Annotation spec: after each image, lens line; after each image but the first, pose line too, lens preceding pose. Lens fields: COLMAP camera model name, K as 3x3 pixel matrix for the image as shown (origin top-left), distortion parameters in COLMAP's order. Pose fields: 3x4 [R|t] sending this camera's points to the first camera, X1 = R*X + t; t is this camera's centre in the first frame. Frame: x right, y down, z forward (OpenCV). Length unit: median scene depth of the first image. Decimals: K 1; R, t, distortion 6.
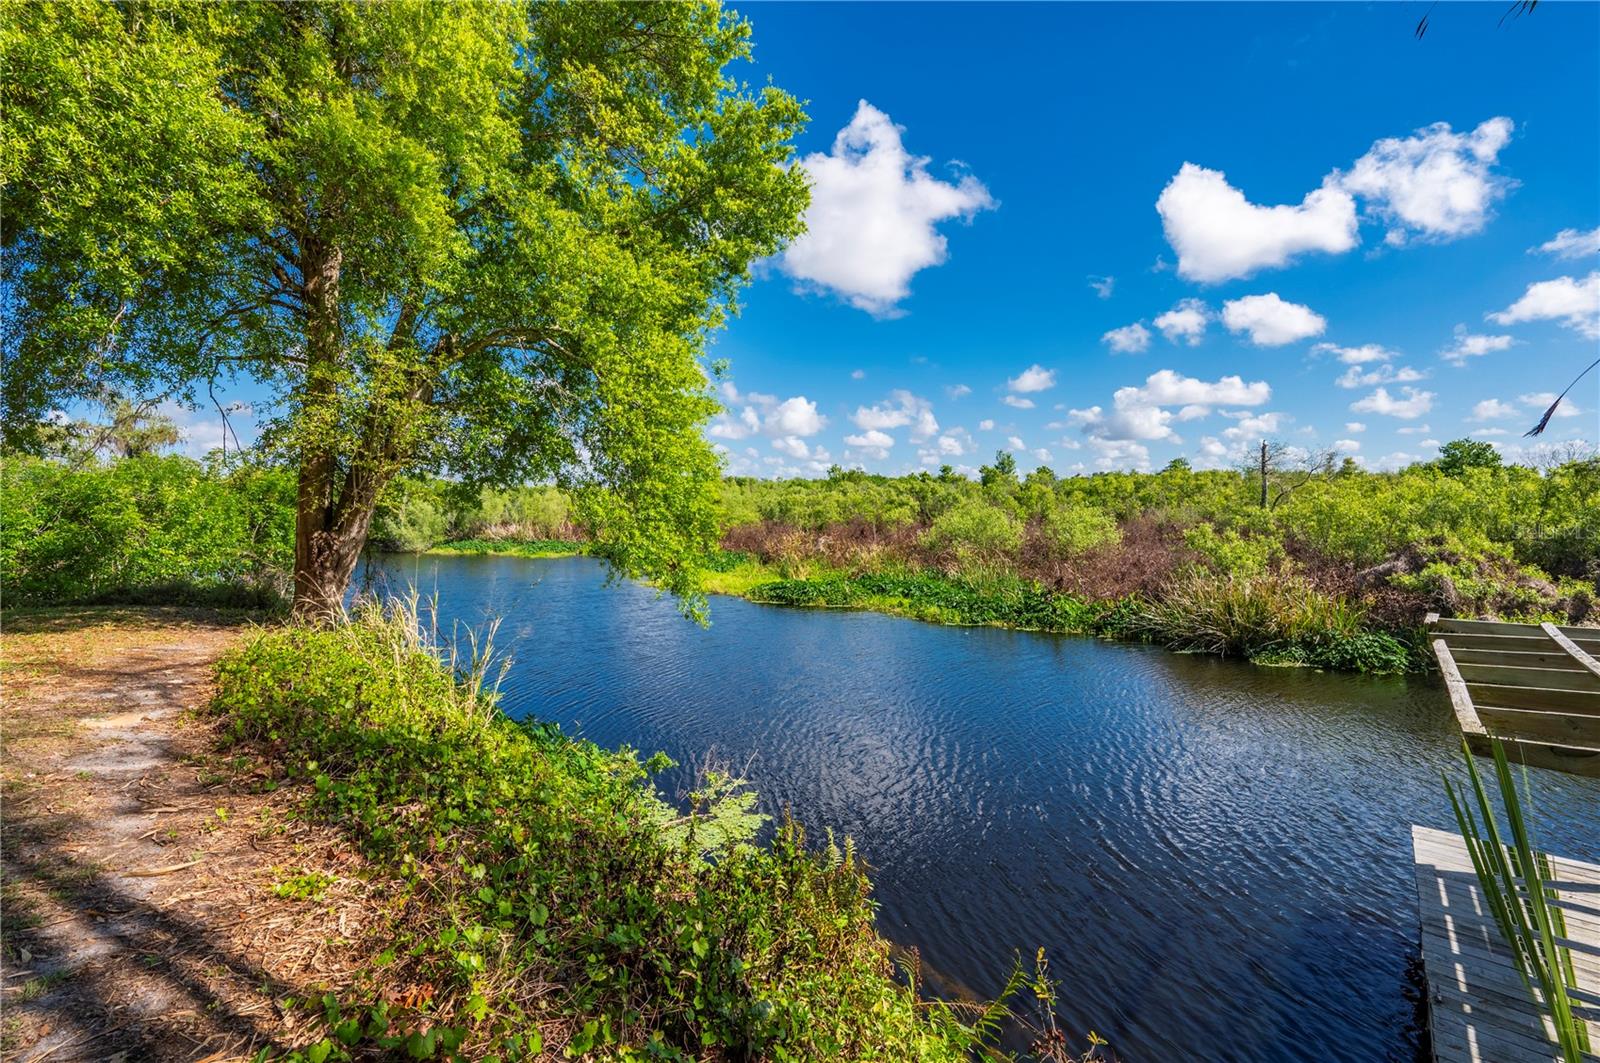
lens RADIAL K [[710.8, 0, 801.5], [0, 710.8, 534.0], [0, 0, 1]] dist [0.000913, -0.000111]
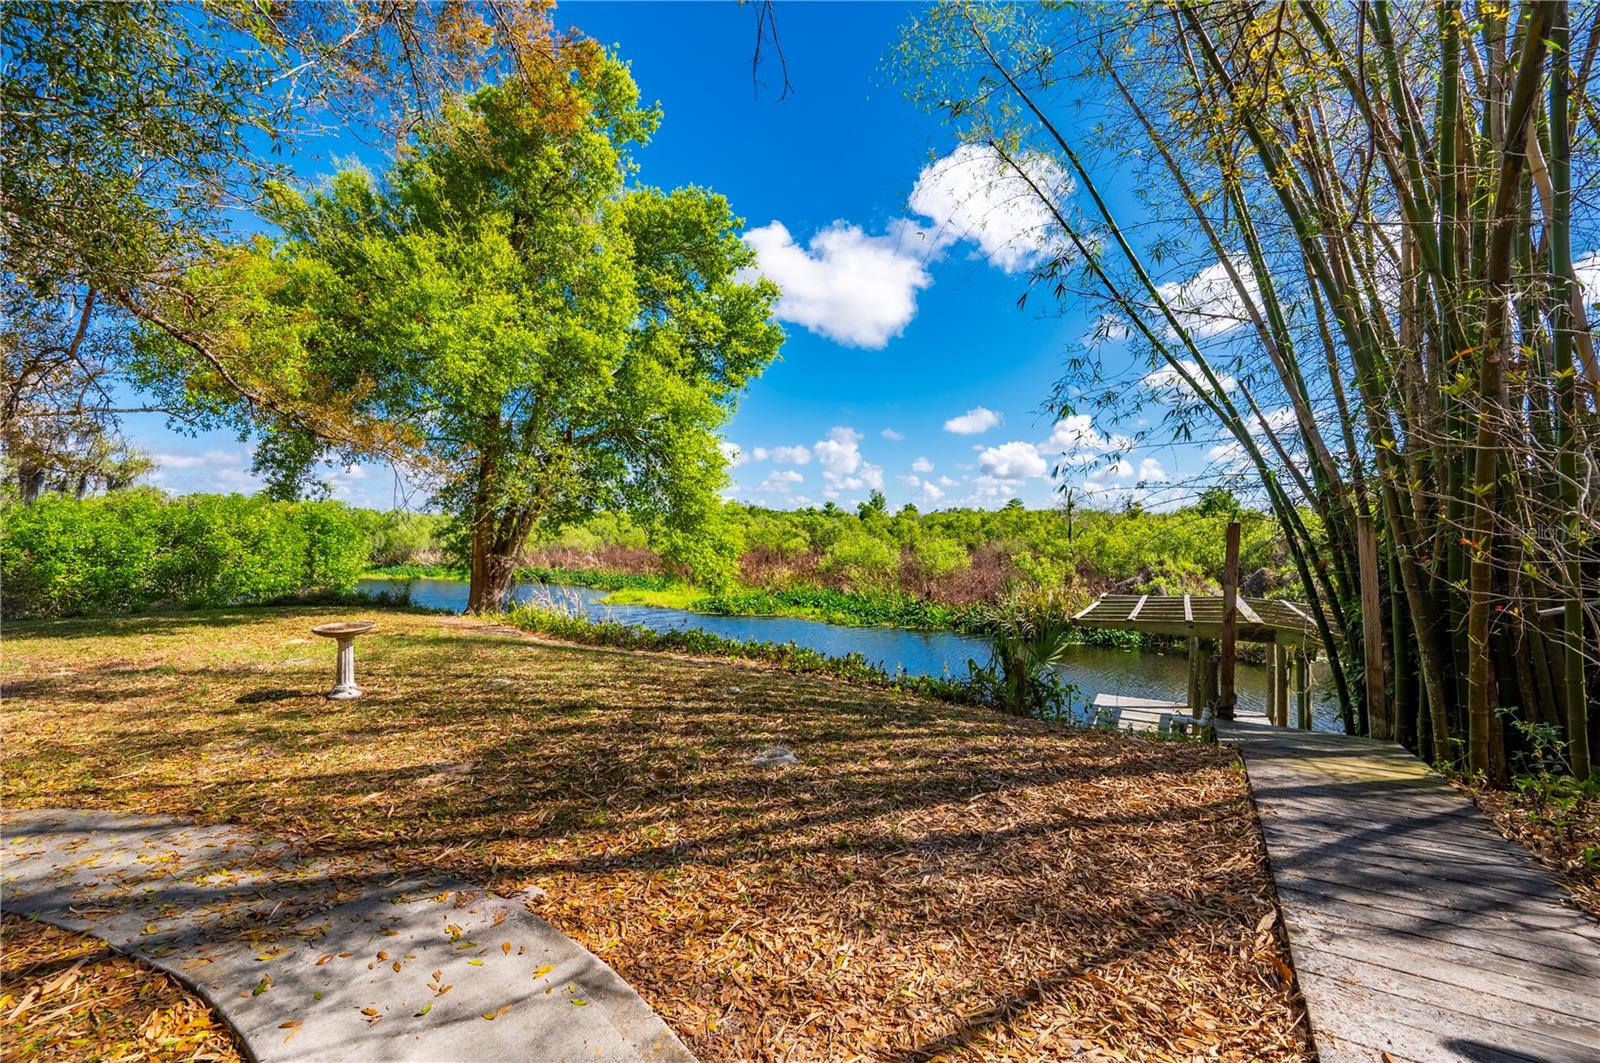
lens RADIAL K [[668.6, 0, 813.5], [0, 668.6, 530.9], [0, 0, 1]] dist [0.000348, -0.000212]
pose [[0.981974, 0.009113, 0.188798, -0.065839], [-0.000410, 0.998937, -0.046084, 0.003649], [-0.189018, 0.045176, 0.980934, -0.151136]]
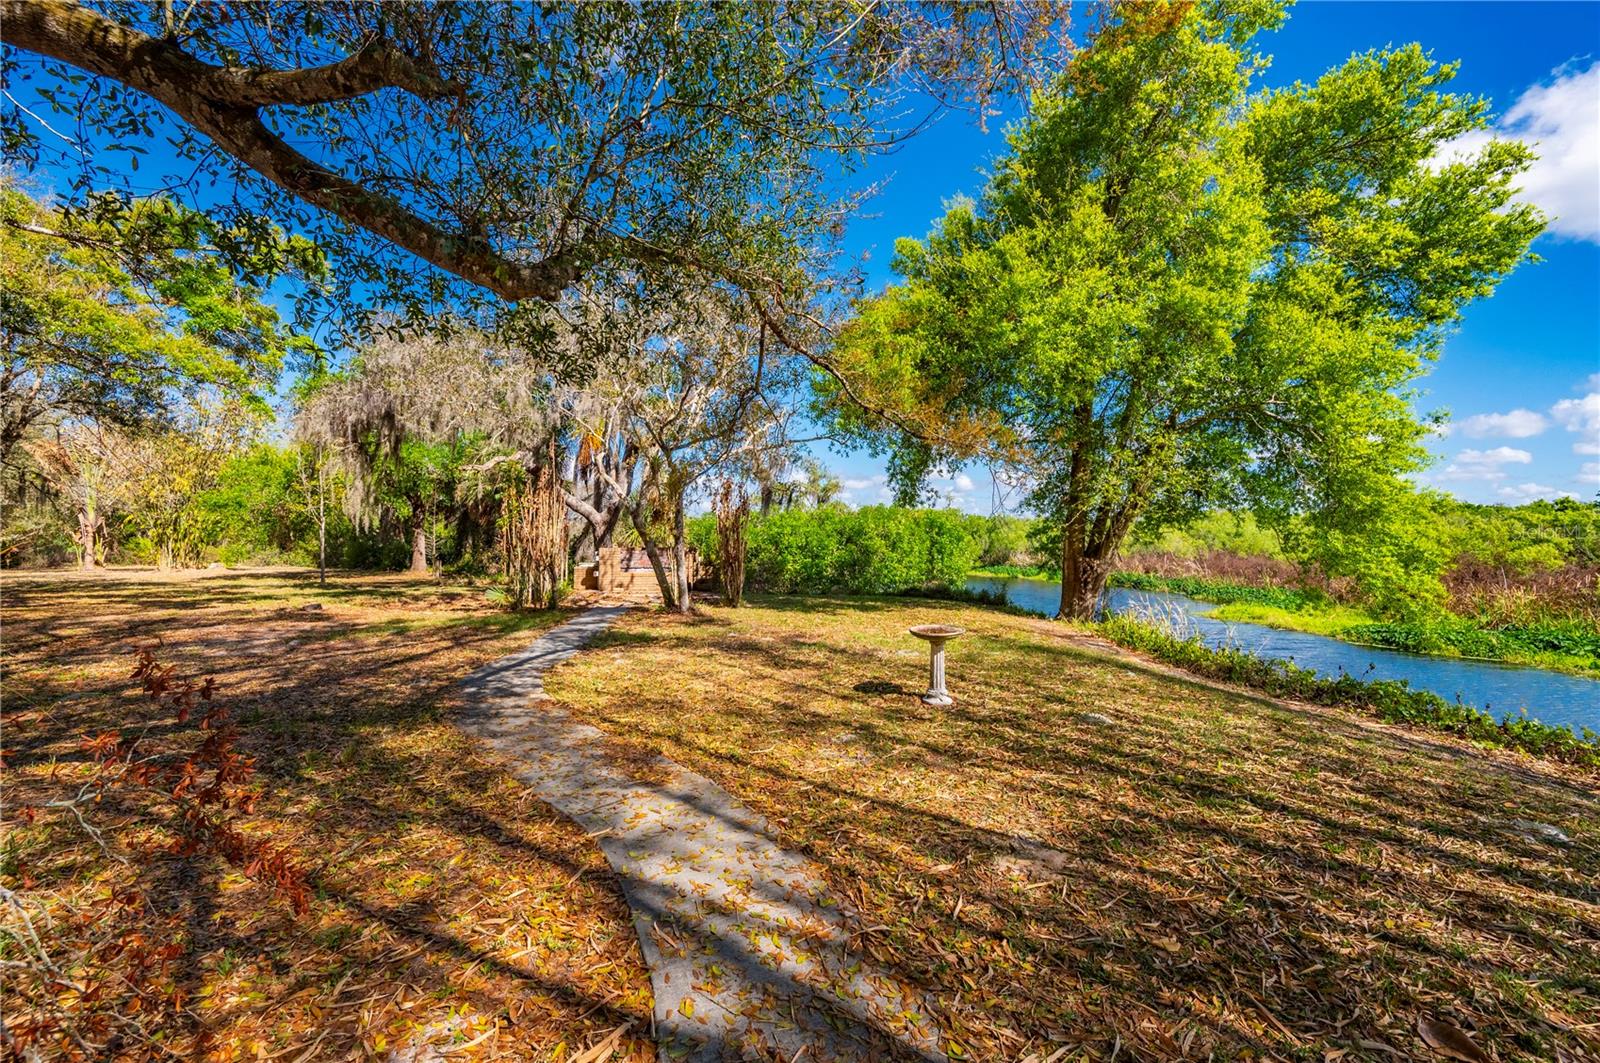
lens RADIAL K [[657.6, 0, 791.5], [0, 657.6, 528.7], [0, 0, 1]] dist [-0.001394, 0.000117]
pose [[0.781218, 0.004114, -0.624245, -0.076595], [-0.035910, 0.998619, -0.038359, 0.003013], [0.623225, 0.052383, 0.780286, -0.114084]]
